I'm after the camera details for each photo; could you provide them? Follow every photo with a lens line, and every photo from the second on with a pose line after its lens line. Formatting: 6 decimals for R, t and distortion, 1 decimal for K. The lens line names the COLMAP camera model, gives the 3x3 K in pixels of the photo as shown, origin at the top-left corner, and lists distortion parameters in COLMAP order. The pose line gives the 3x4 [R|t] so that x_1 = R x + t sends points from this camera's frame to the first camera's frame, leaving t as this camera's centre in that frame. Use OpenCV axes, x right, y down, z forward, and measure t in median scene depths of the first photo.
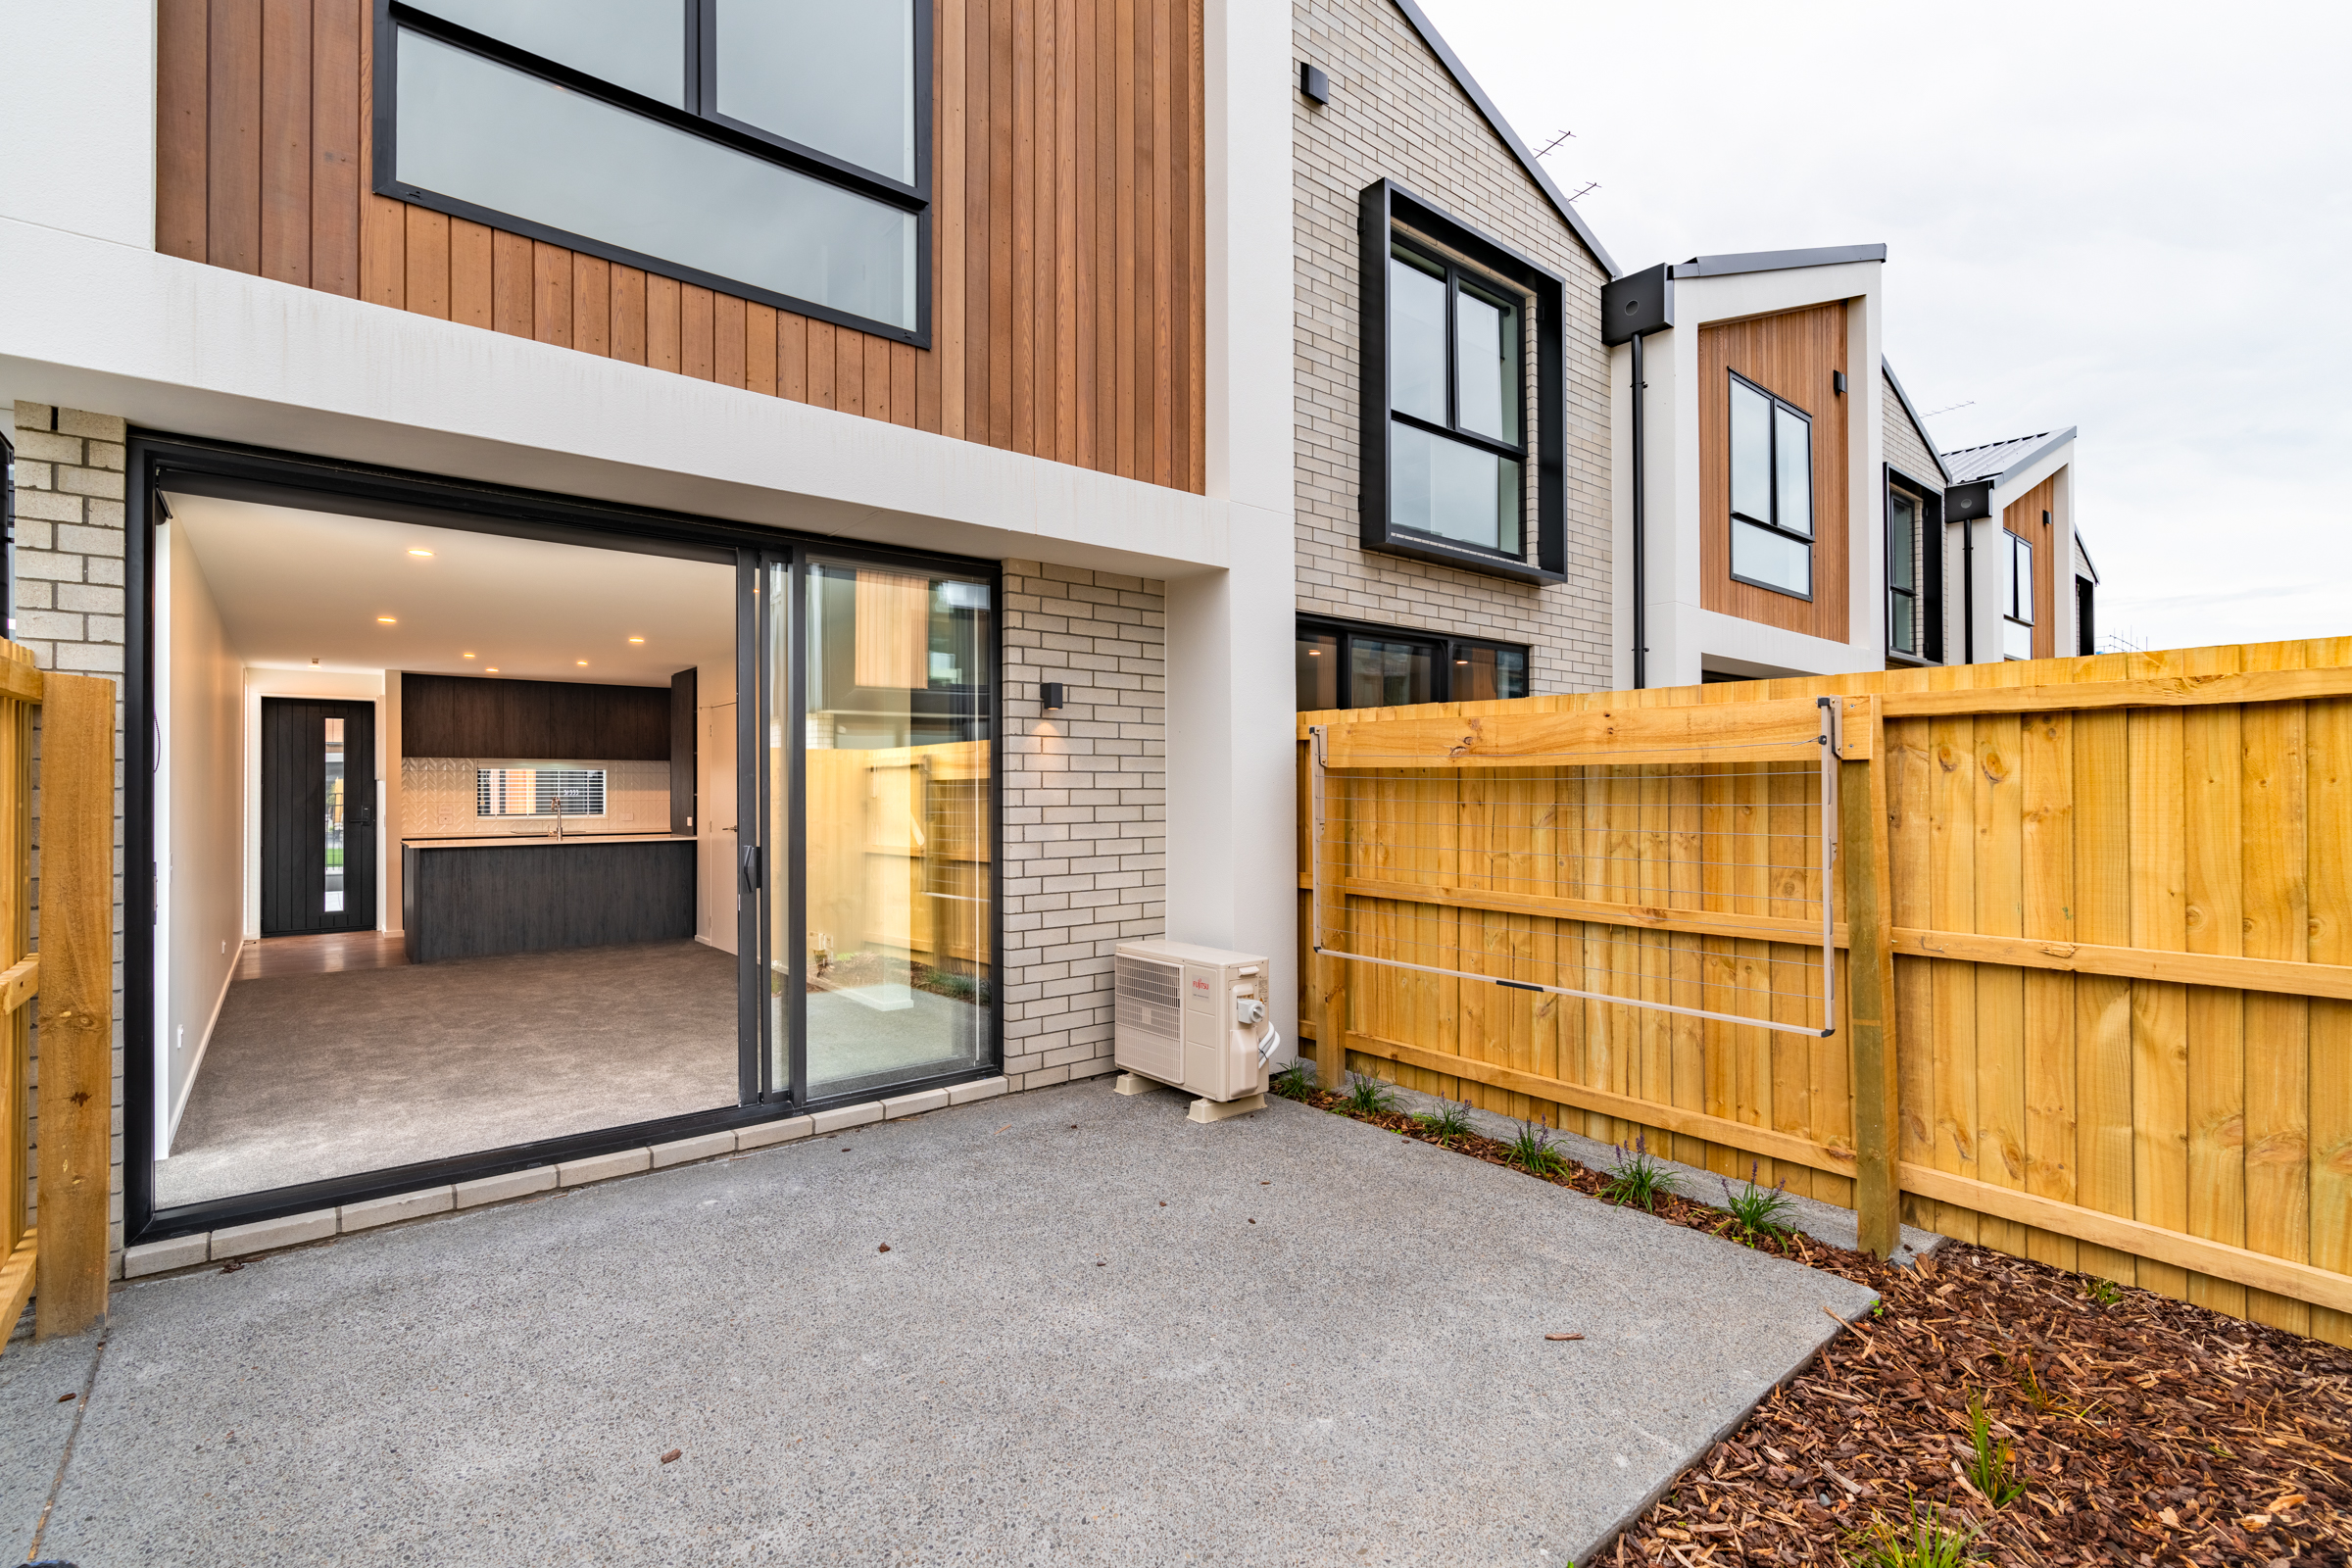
lens RADIAL K [[1065.9, 0, 1177.9], [0, 1065.9, 785.5], [0, 0, 1]] dist [0.004631, -0.000065]
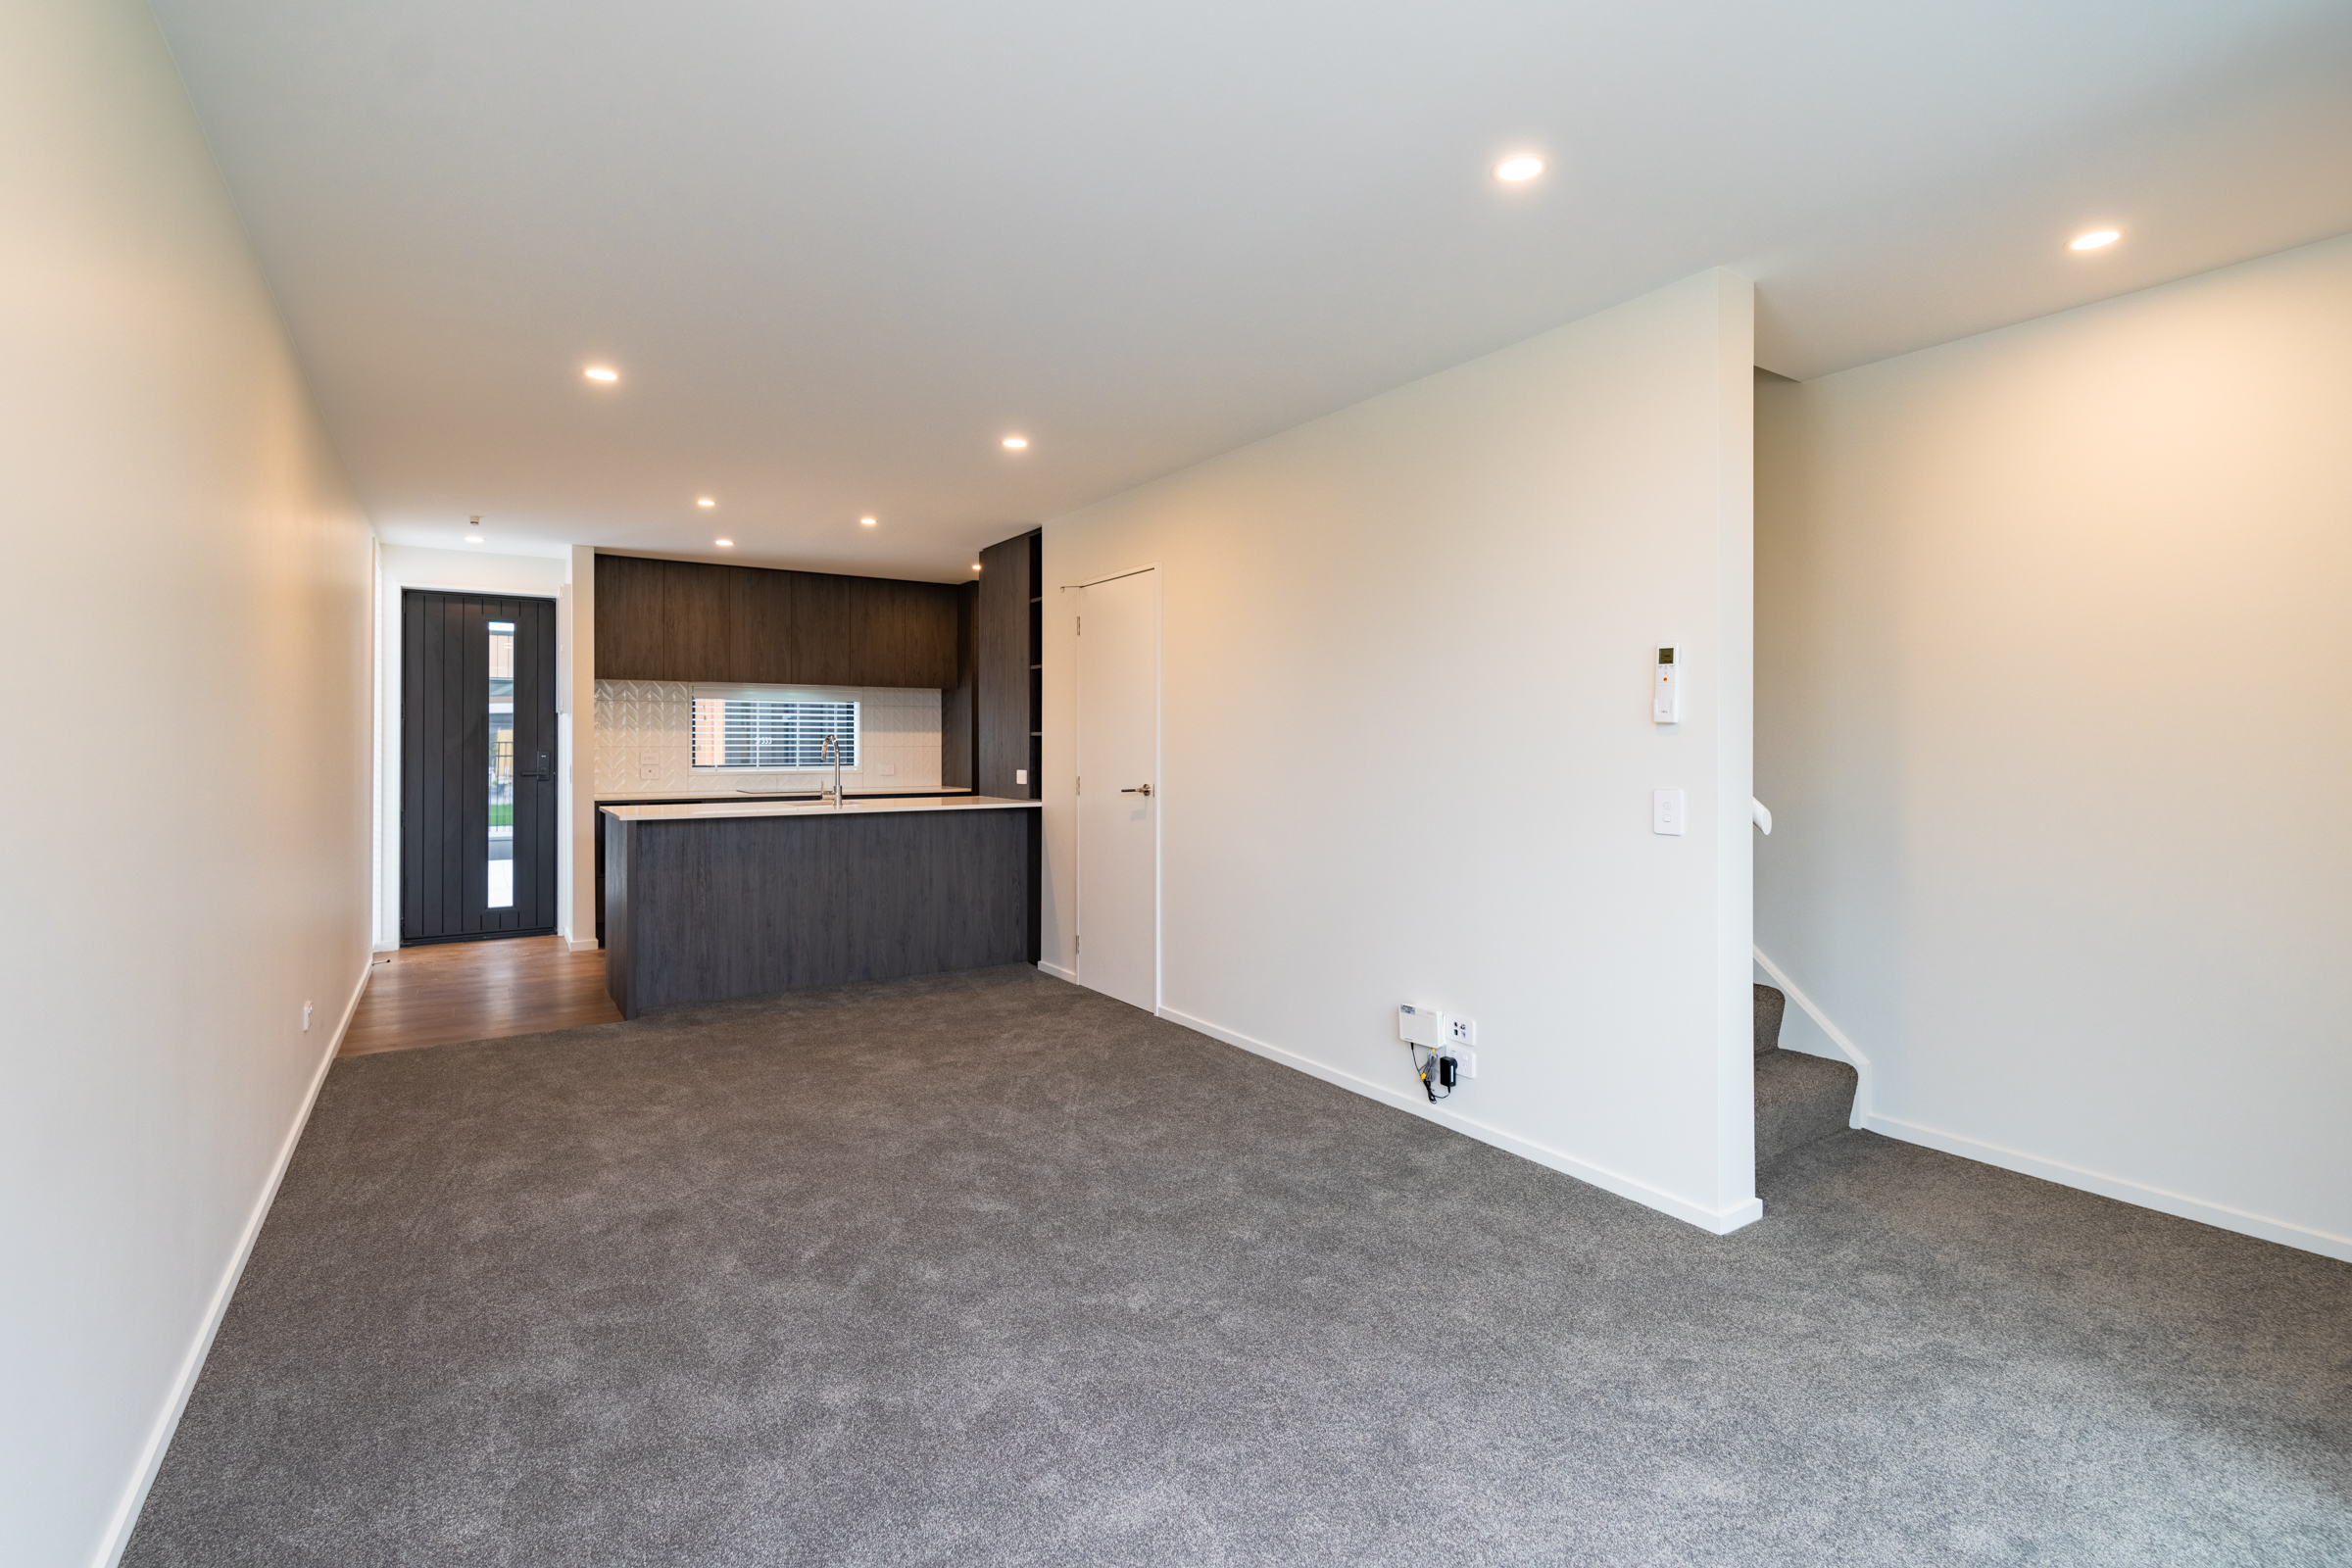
lens RADIAL K [[1065.9, 0, 1154.8], [0, 1065.9, 739.1], [0, 0, 1]] dist [0.004631, -0.000065]
pose [[0.993058, 0.000044, -0.117622, -0.297723], [-0.000374, 0.999996, -0.002783, 0.013061], [0.117621, 0.002807, 0.993055, 0.376260]]
